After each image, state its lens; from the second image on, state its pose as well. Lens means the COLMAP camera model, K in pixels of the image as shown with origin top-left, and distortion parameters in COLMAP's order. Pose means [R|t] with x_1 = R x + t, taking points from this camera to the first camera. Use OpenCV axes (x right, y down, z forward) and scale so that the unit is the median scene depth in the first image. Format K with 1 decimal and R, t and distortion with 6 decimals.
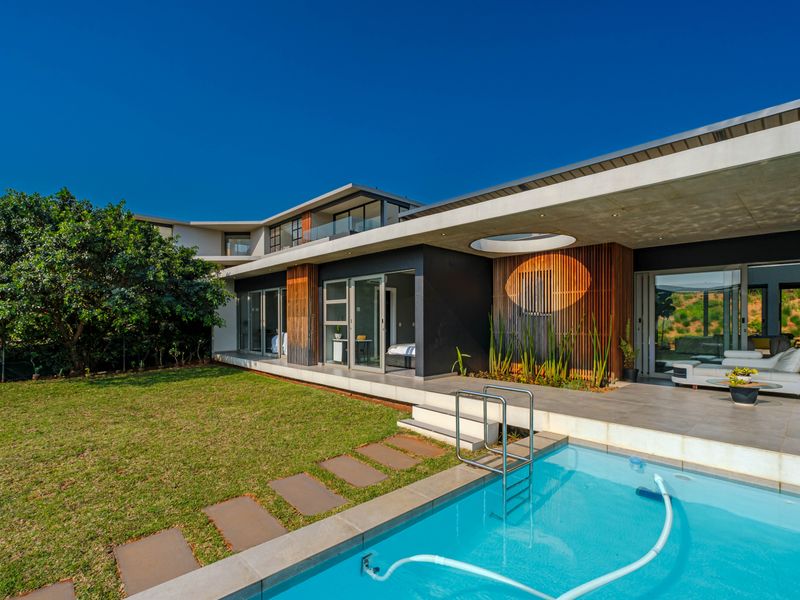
lens RADIAL K [[385.4, 0, 394.6], [0, 385.4, 311.3], [0, 0, 1]] dist [0.000873, 0.000377]
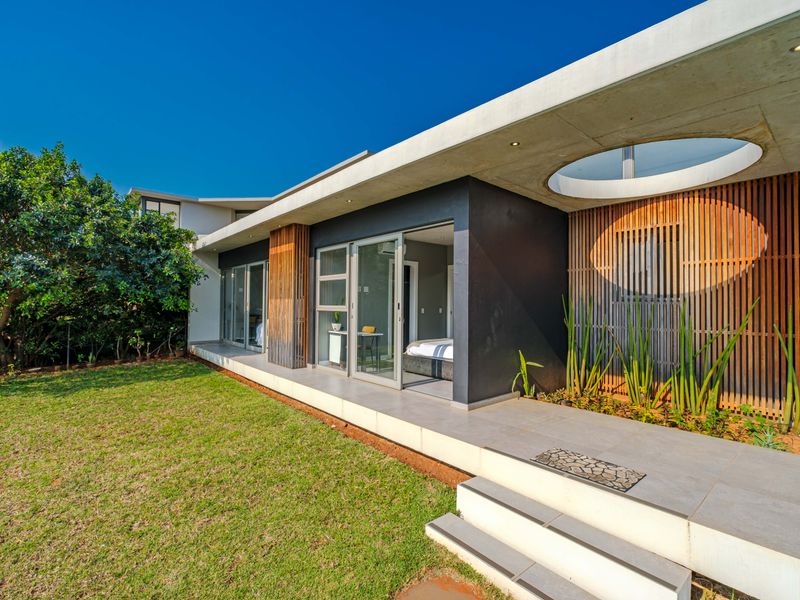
lens RADIAL K [[385.4, 0, 394.6], [0, 385.4, 311.3], [0, 0, 1]] dist [0.000873, 0.000377]
pose [[0.998880, 0.011249, -0.045963, -0.007373], [-0.009337, 0.999091, 0.041597, 0.005988], [0.046389, -0.041121, 0.998077, 0.316320]]
